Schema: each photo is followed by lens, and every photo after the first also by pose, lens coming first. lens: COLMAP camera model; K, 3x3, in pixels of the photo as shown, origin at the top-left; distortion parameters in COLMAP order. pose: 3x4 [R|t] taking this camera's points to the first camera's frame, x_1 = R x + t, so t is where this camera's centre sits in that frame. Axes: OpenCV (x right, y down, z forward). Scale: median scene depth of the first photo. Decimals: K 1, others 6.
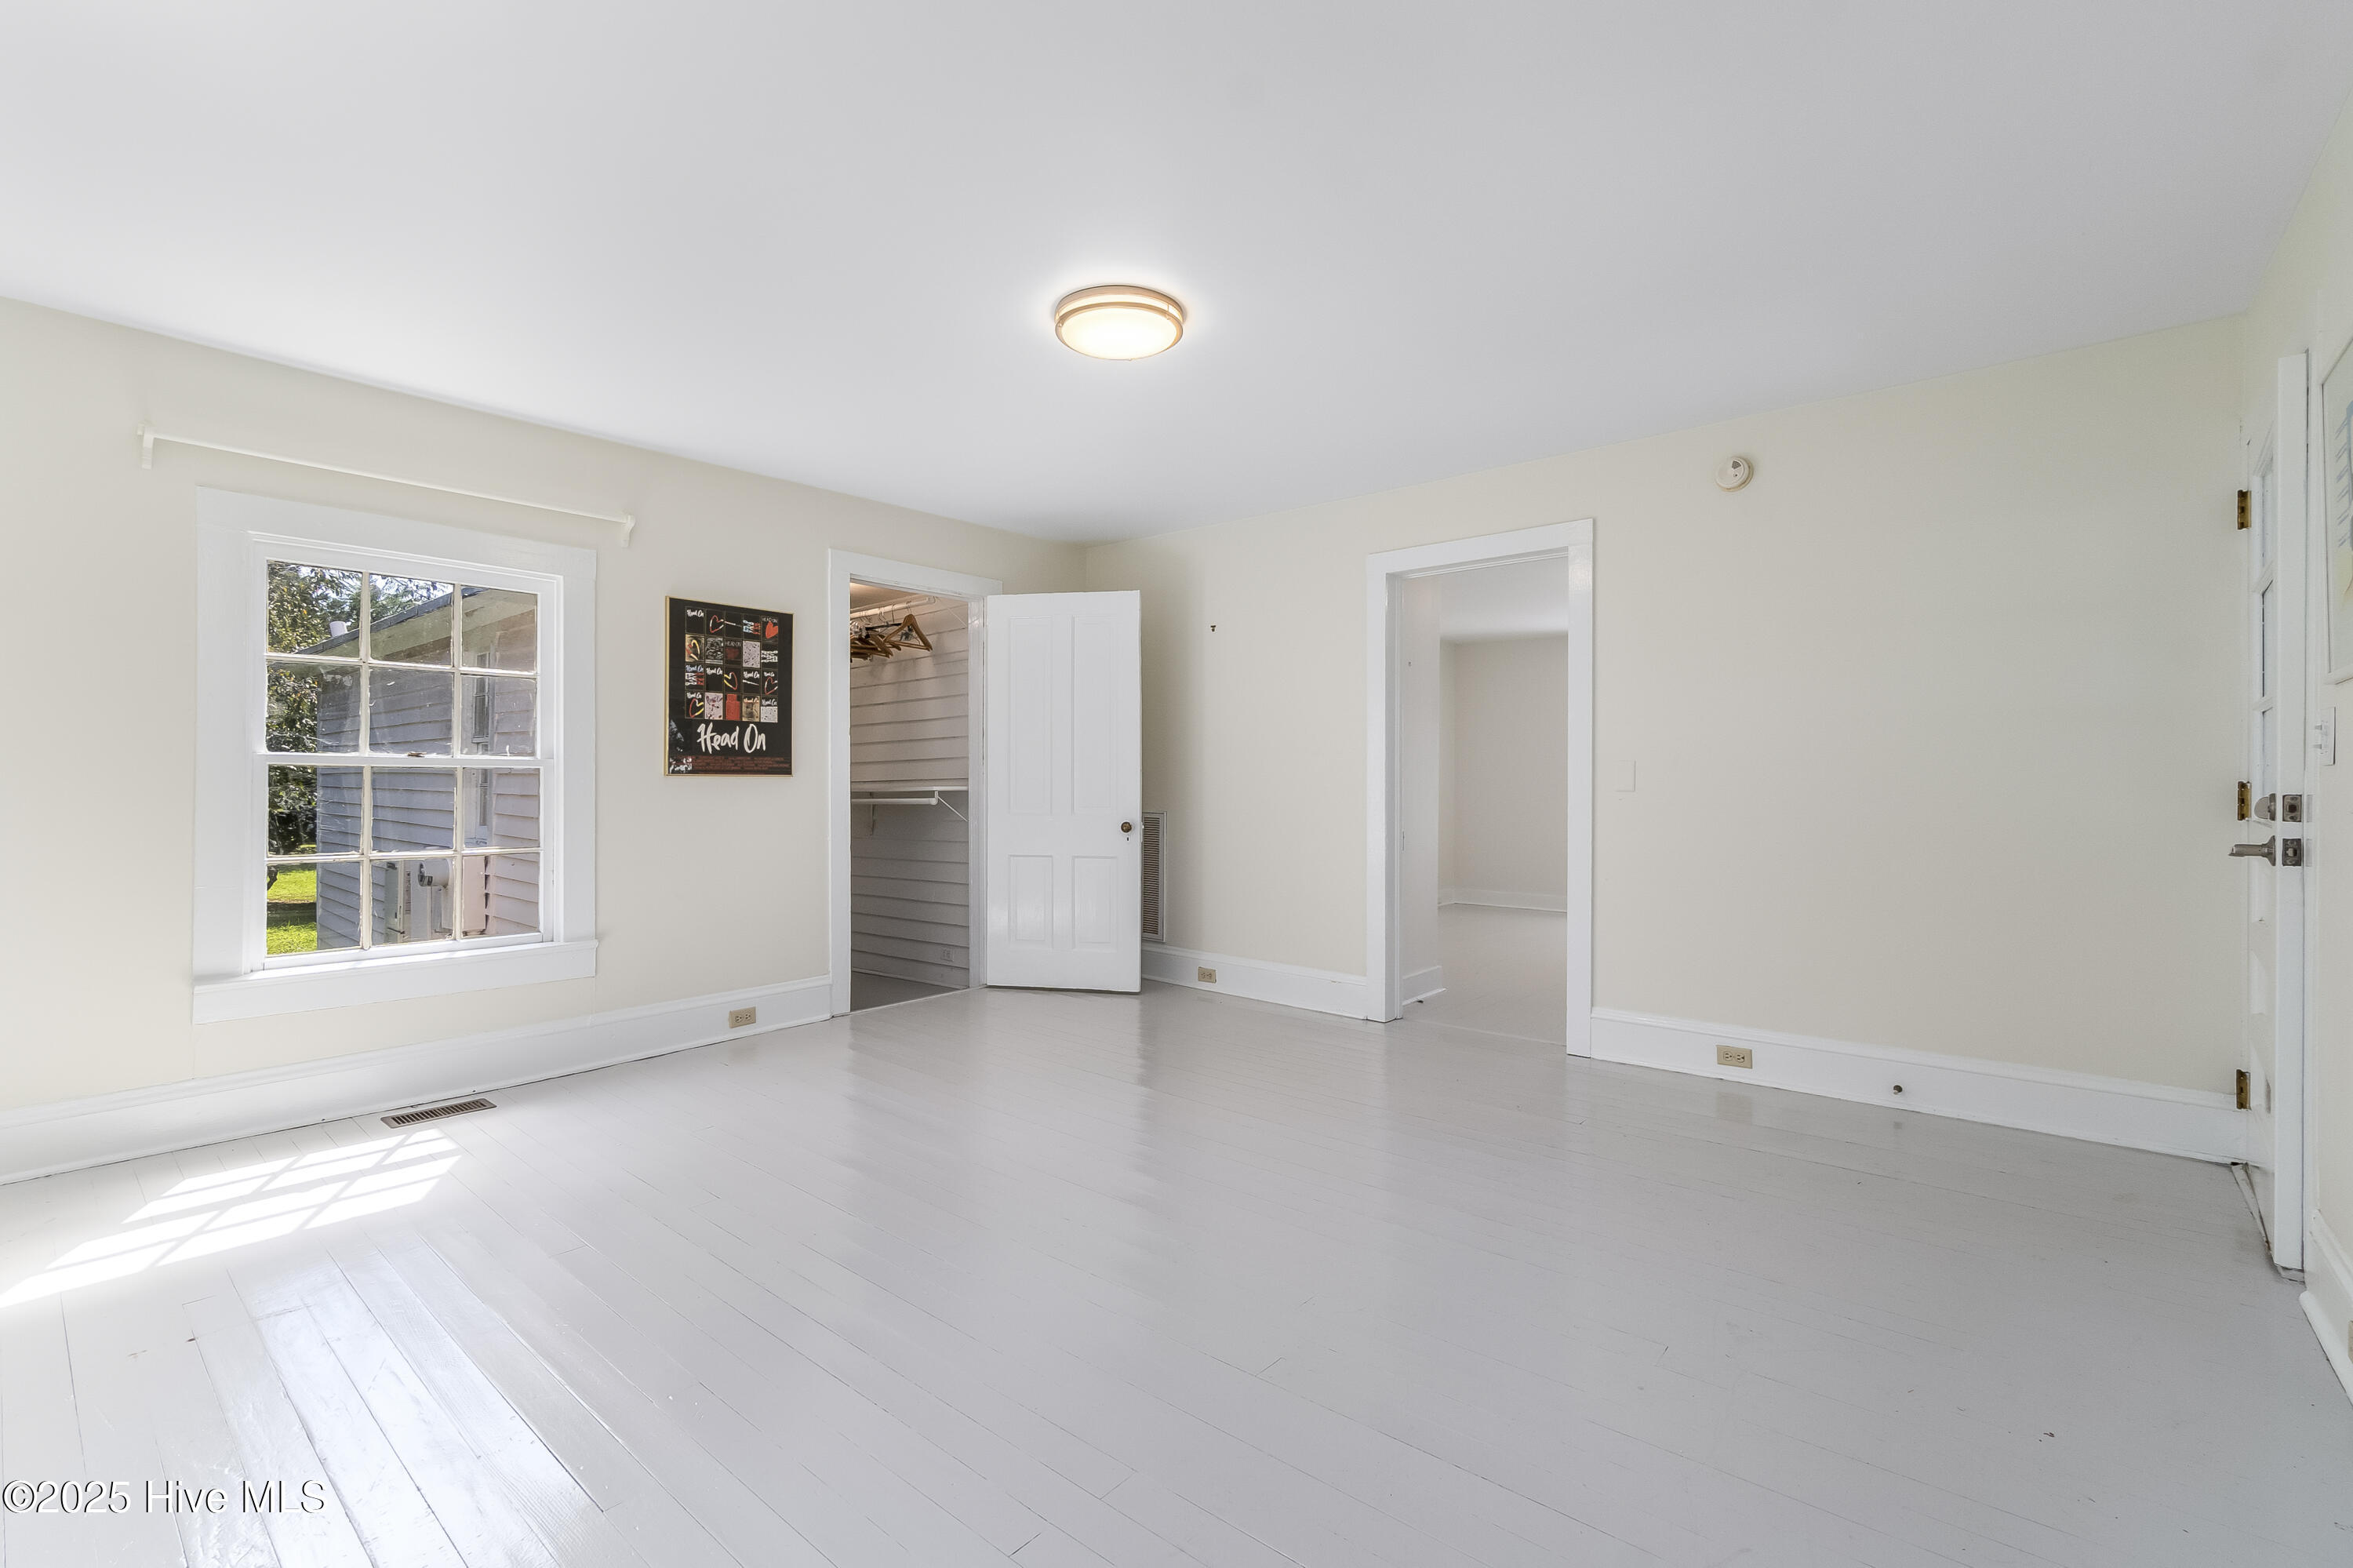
lens RADIAL K [[1032.2, 0, 1173.1], [0, 1032.2, 777.7], [0, 0, 1]] dist [-0.000491, 0.000129]
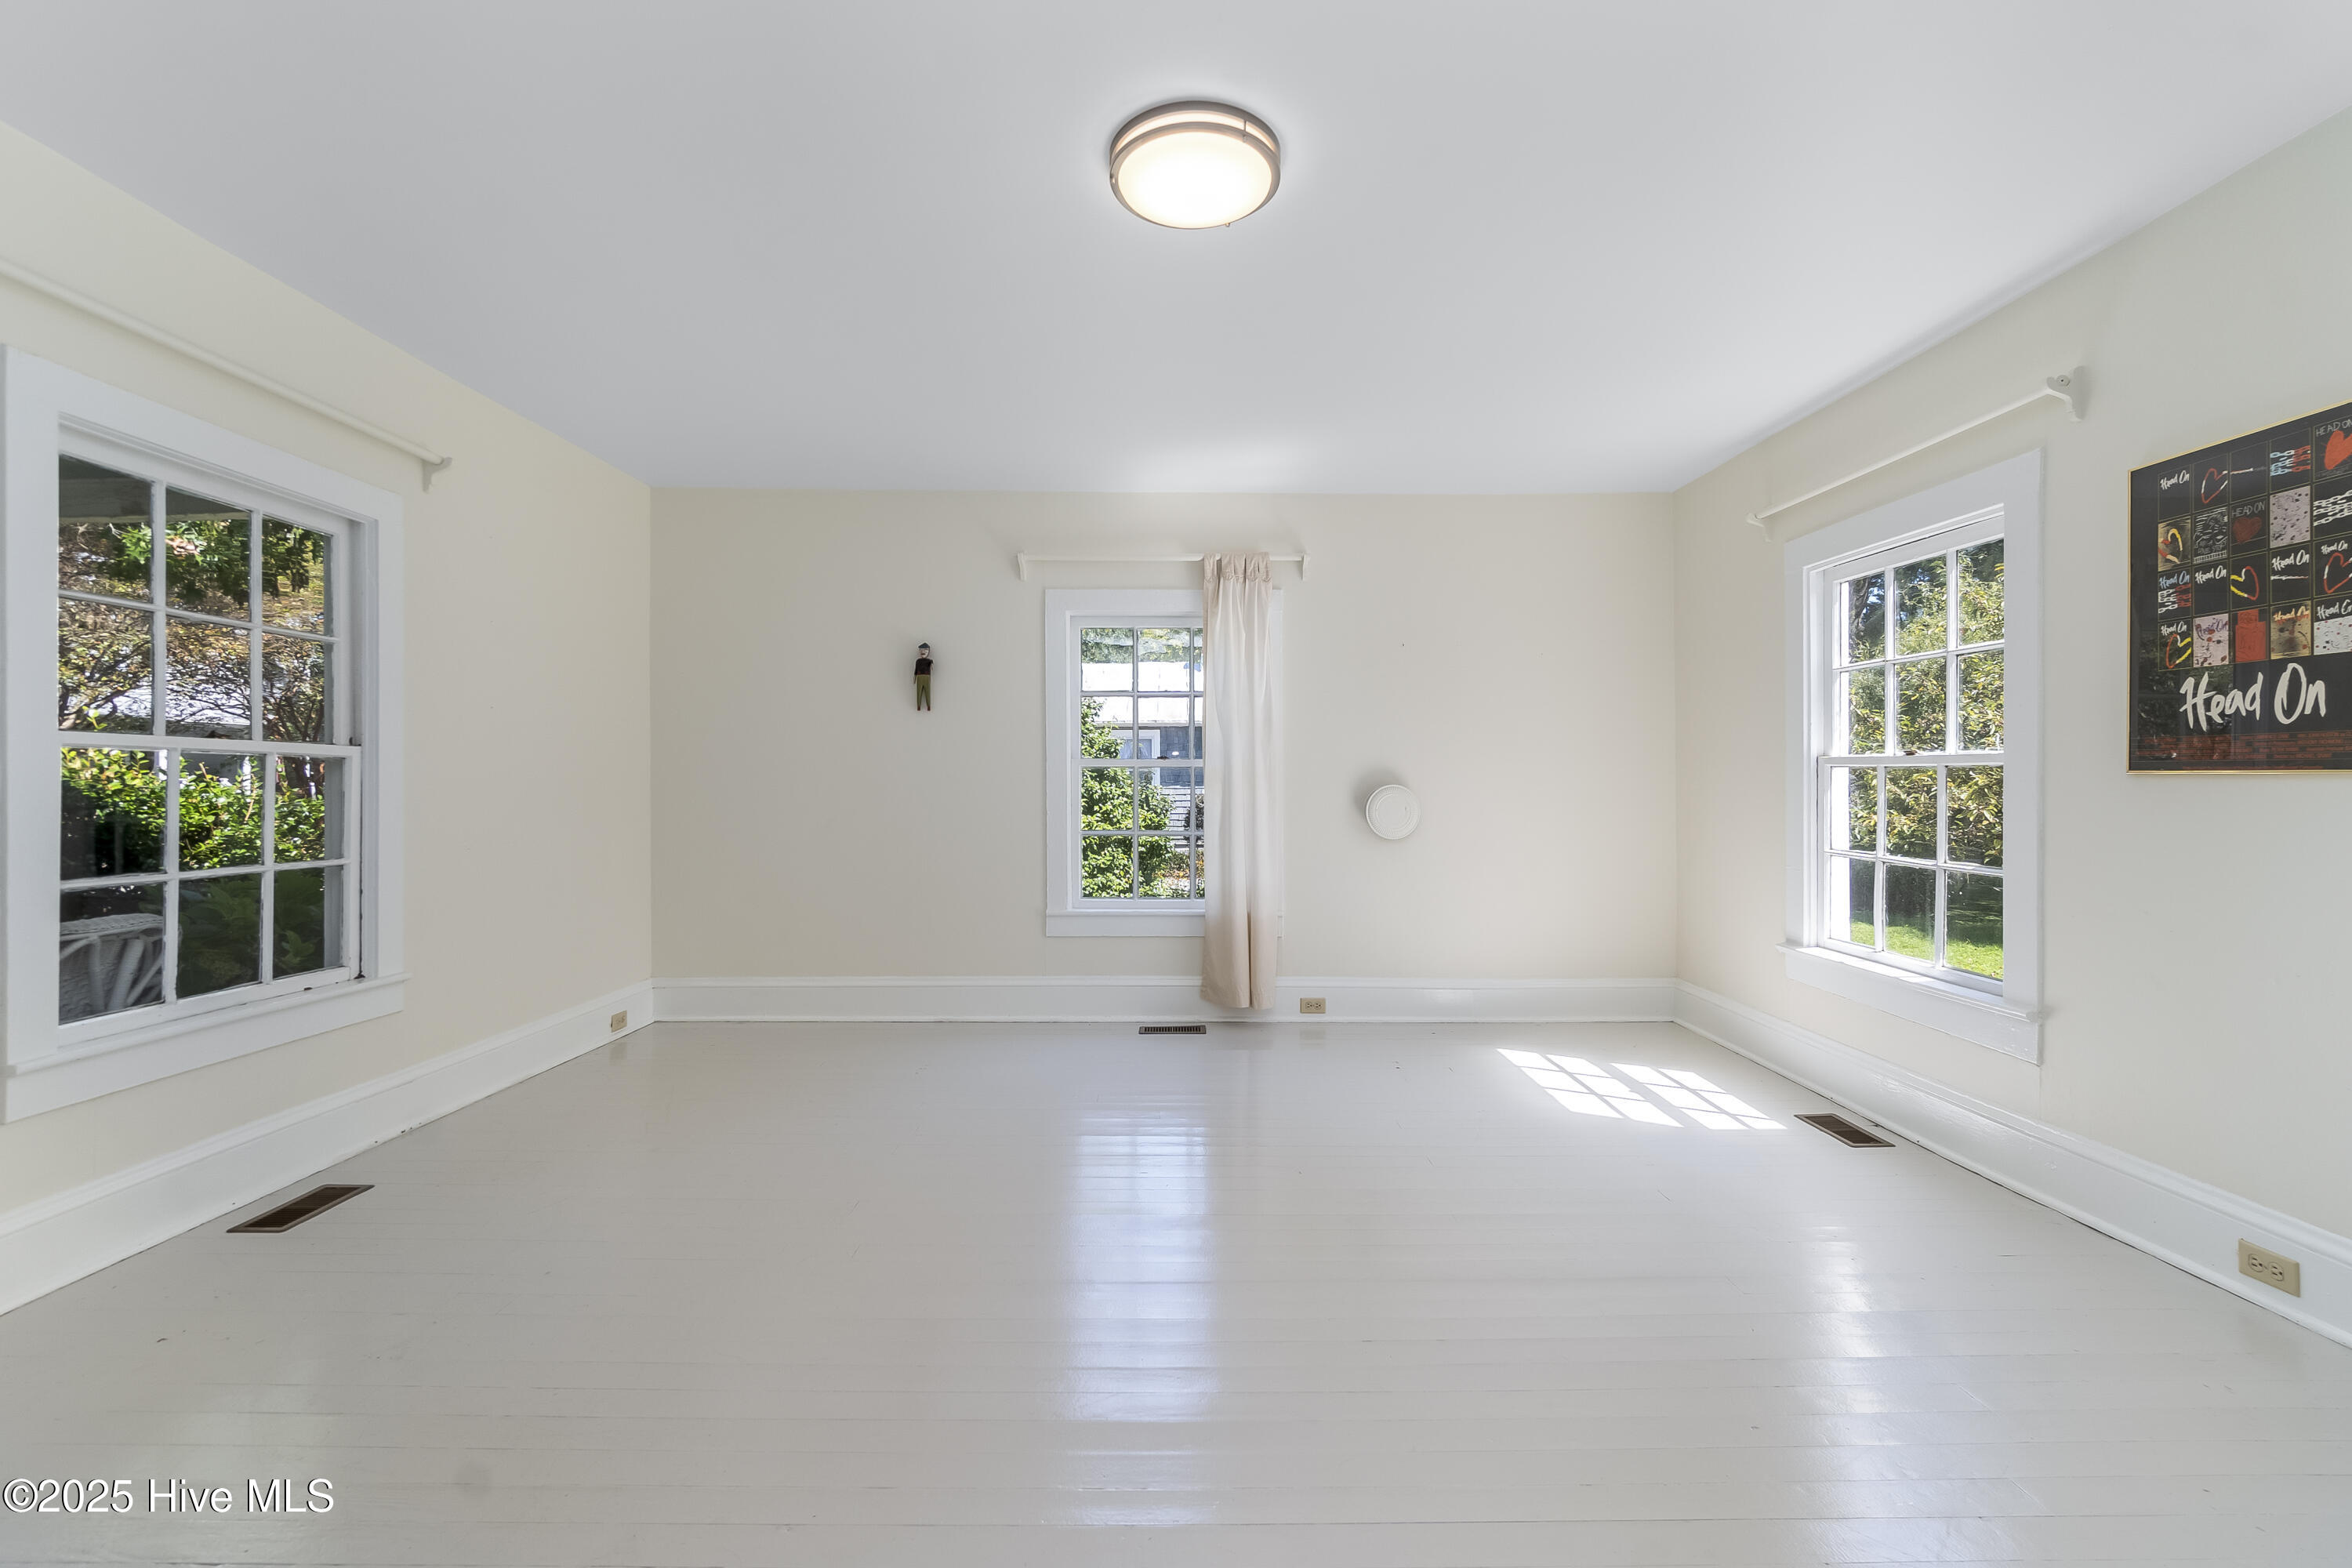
lens RADIAL K [[1031.8, 0, 1171.6], [0, 1031.8, 779.0], [0, 0, 1]] dist [-0.000491, 0.000129]
pose [[-0.758056, -0.005984, -0.652162, 0.301887], [-0.006717, 0.999977, -0.001368, 0.005642], [0.652155, 0.003344, -0.758078, 1.053811]]
